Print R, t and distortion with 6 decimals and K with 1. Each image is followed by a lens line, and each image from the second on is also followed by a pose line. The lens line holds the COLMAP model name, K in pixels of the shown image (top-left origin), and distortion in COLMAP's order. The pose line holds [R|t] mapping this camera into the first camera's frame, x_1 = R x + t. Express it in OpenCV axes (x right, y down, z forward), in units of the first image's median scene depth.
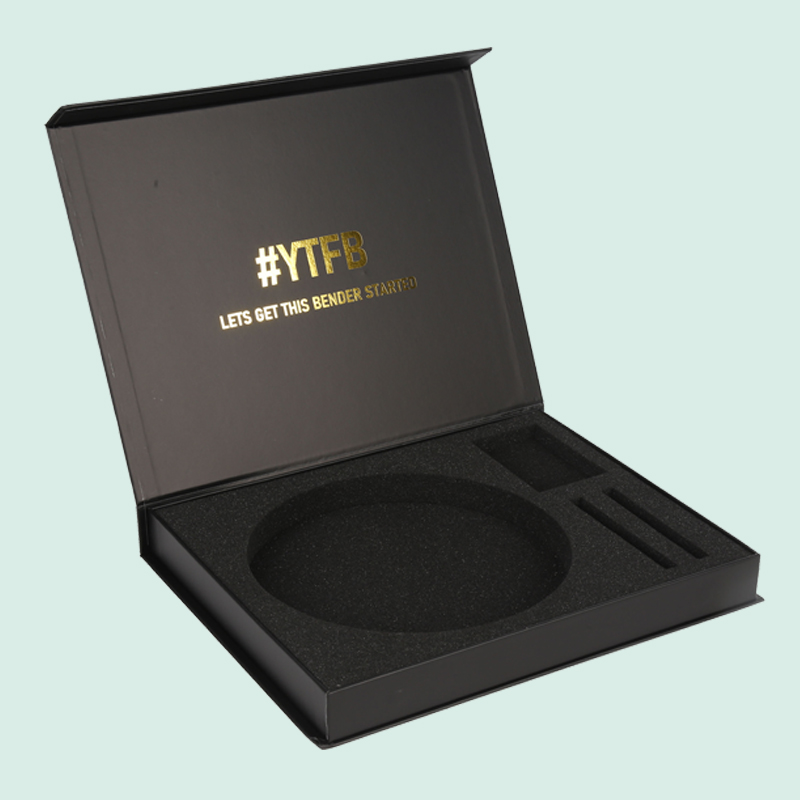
lens RADIAL K [[1836.4, 0, 400.0], [0, 1836.4, 400.0], [0, 0, 1]] dist [0.009405, -0.356339]
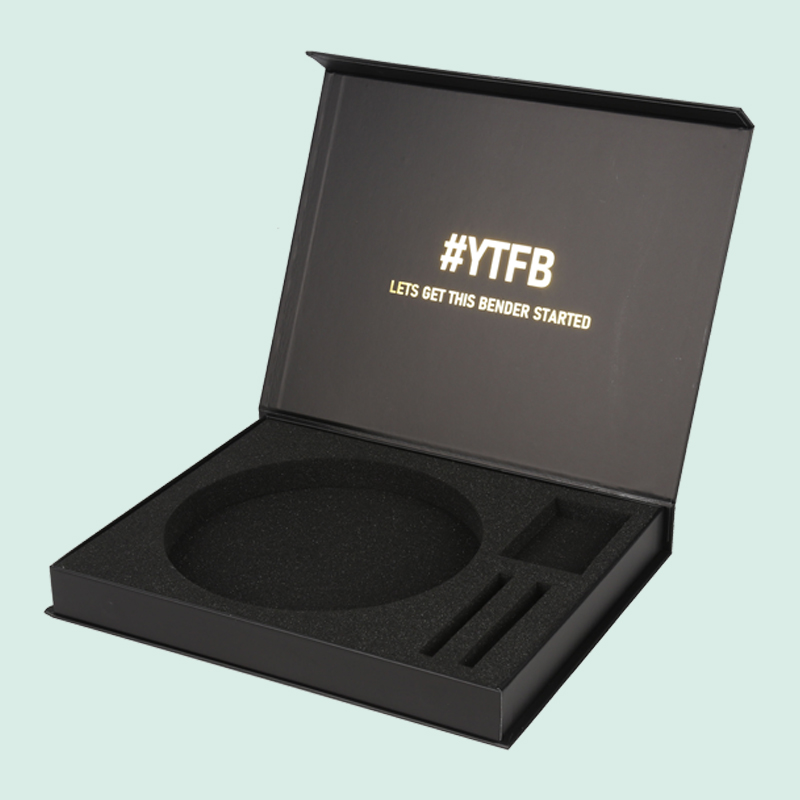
lens RADIAL K [[1836.4, 0, 400.0], [0, 1836.4, 400.0], [0, 0, 1]] dist [0.009405, -0.356339]
pose [[0.547930, 0.357029, -0.756507, 0.715854], [-0.350861, 0.919041, 0.179612, -0.170557], [0.759388, 0.167014, 0.628837, 0.346396]]
